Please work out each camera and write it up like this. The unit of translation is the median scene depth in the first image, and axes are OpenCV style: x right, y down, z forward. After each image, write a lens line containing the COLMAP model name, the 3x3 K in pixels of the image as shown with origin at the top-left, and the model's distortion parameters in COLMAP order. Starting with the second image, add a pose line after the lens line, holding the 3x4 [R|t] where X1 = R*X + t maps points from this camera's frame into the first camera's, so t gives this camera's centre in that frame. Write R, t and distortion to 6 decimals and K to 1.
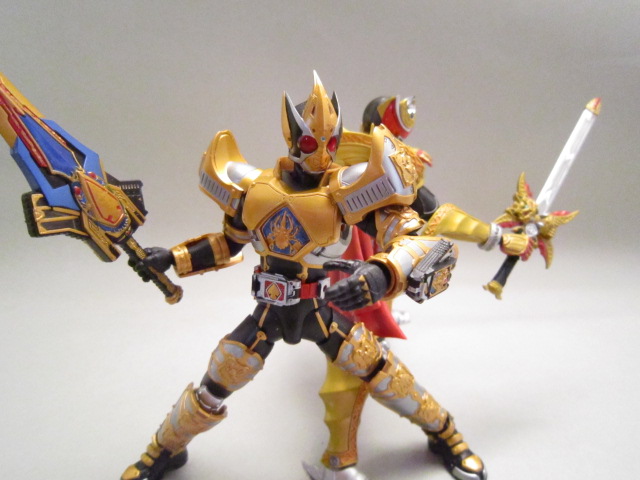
lens RADIAL K [[494.2, 0, 320.0], [0, 494.2, 240.0], [0, 0, 1]] dist [0.001092, 0.002474]
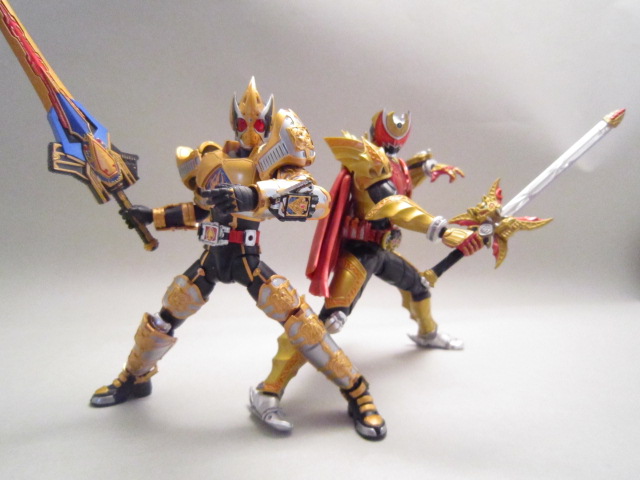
lens RADIAL K [[494.2, 0, 320.0], [0, 494.2, 240.0], [0, 0, 1]] dist [0.001092, 0.002474]
pose [[0.979650, 0.076624, -0.185514, 0.468990], [-0.109968, 0.978098, -0.176722, 0.340098], [0.167910, 0.193526, 0.966620, -0.244179]]
